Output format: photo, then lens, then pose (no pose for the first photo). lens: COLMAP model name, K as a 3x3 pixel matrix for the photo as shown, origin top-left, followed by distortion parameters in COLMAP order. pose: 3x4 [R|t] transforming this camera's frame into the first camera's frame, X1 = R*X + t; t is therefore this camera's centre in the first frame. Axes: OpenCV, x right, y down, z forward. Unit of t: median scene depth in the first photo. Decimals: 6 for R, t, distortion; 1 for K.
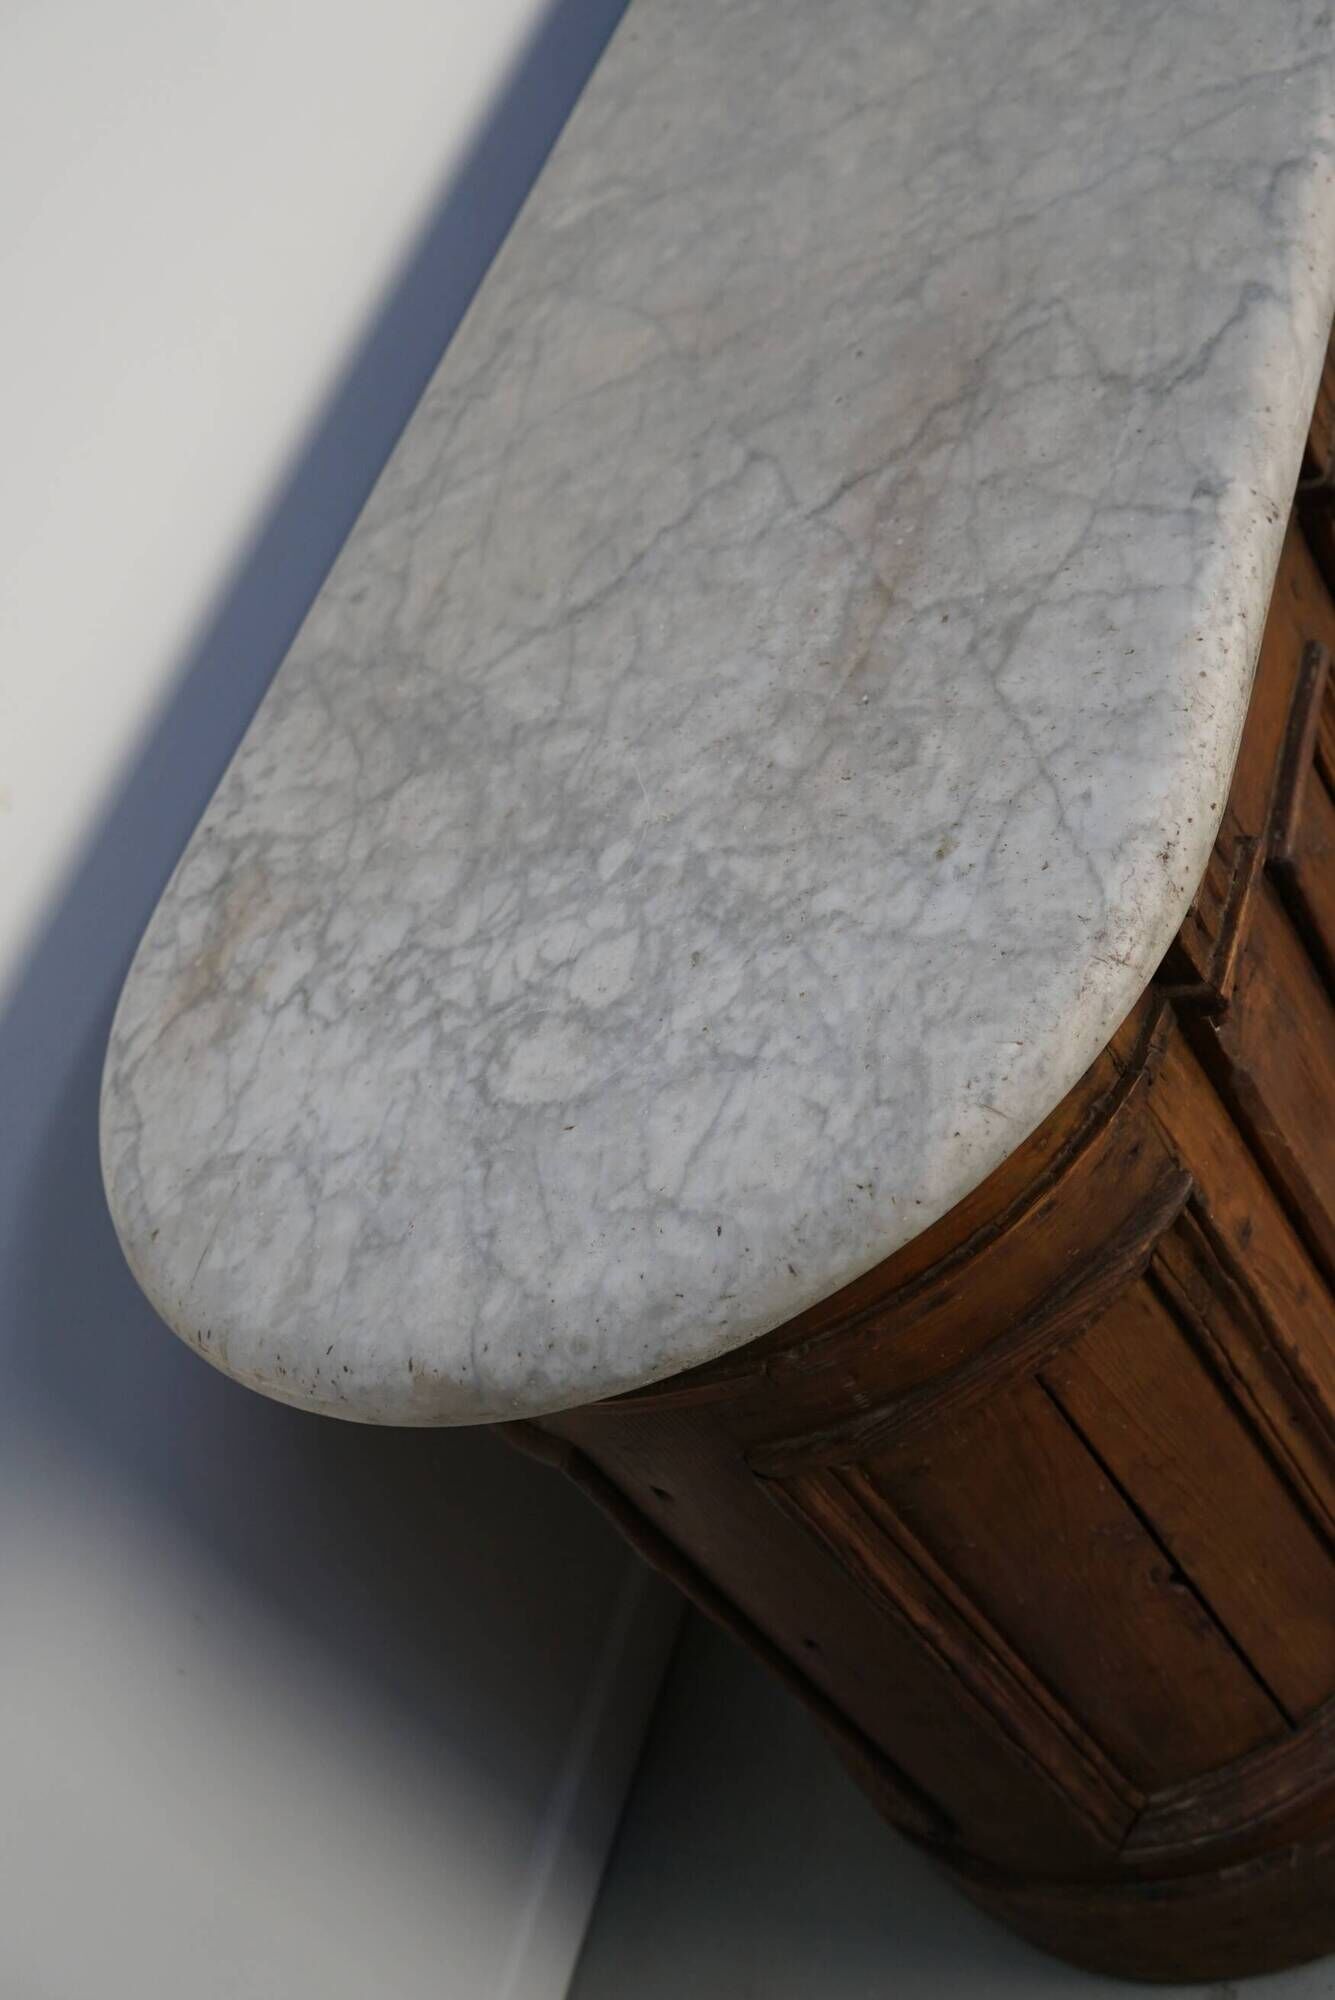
lens RADIAL K [[2569.5, 0, 674.1], [0, 2569.5, 997.2], [0, 0, 1]] dist [-0.099018, 0.000000]
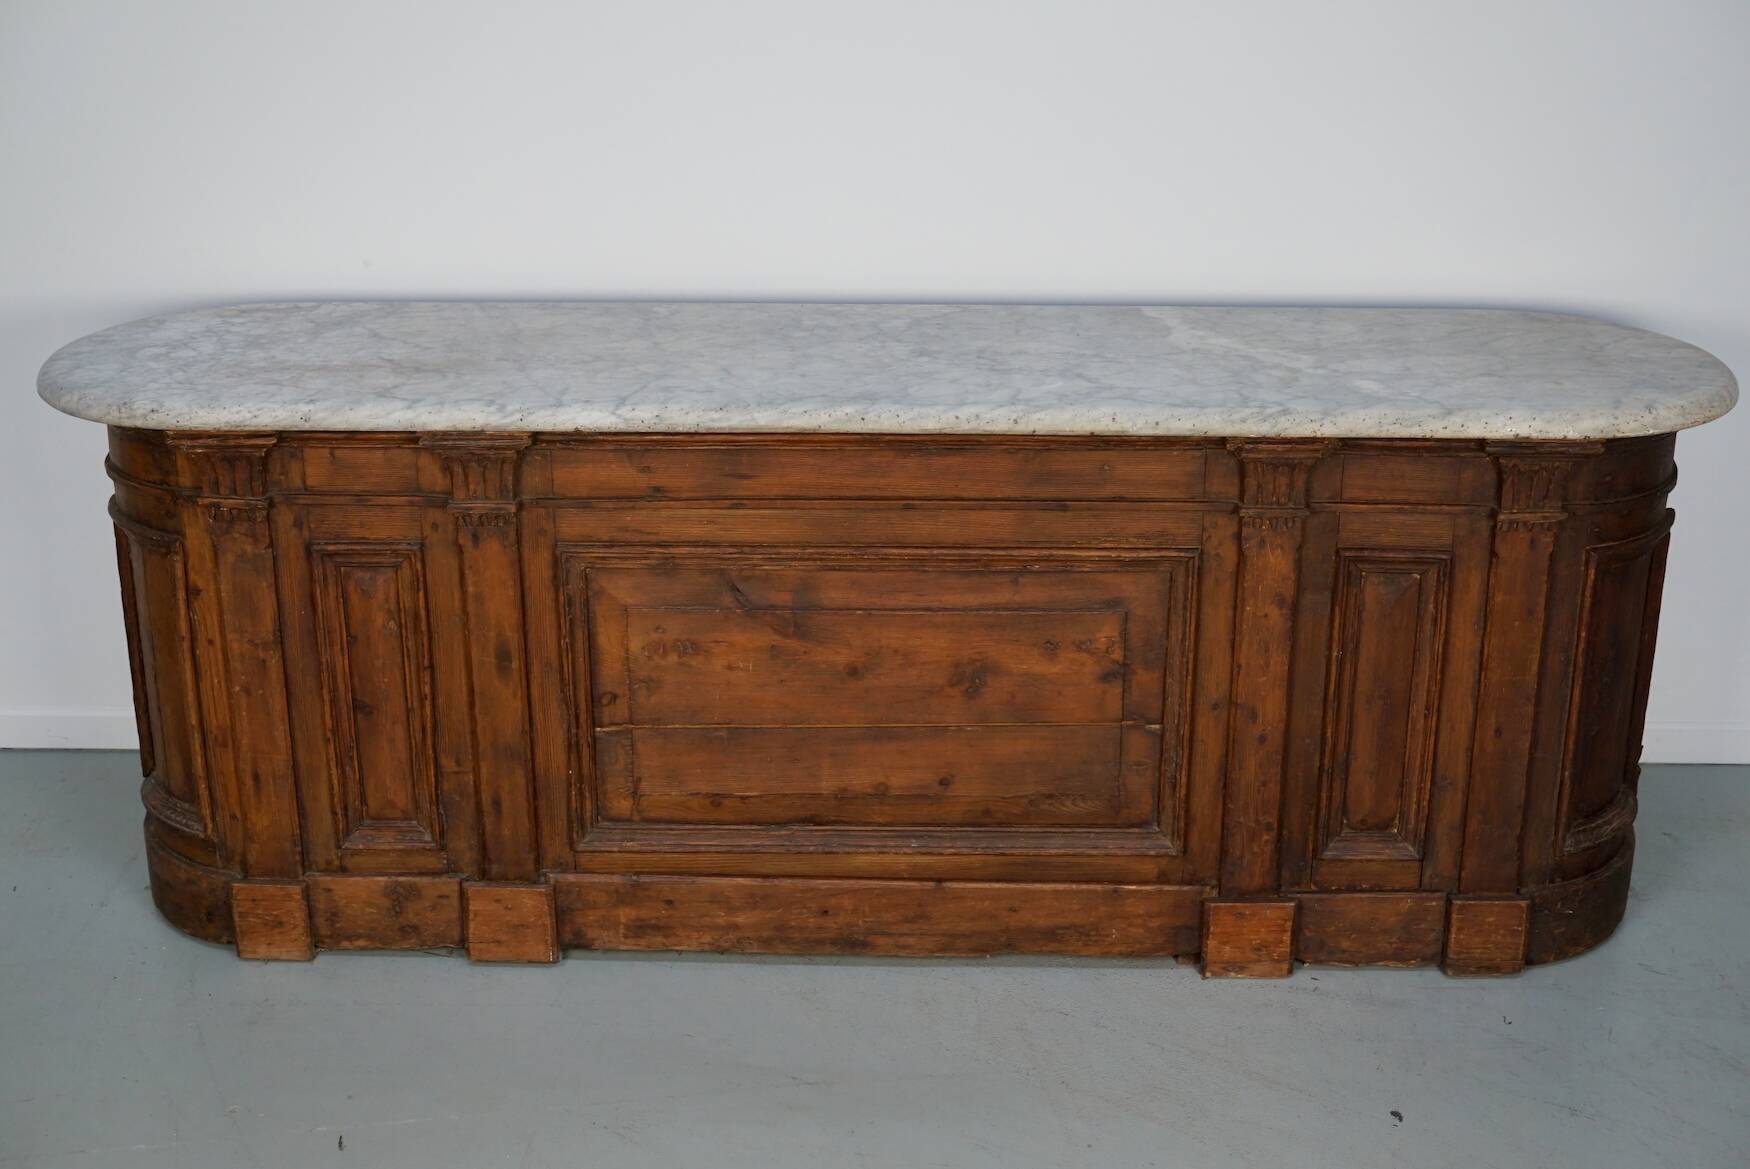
lens RADIAL K [[2248.3, 0, 885.4], [0, 2248.3, 594.1], [0, 0, 1]] dist [-0.099018, 0.000000]
pose [[0.265449, 0.744251, -0.612885, 1.989430], [-0.785524, 0.535531, 0.310095, -1.306197], [0.559007, 0.399121, 0.726783, -0.390542]]
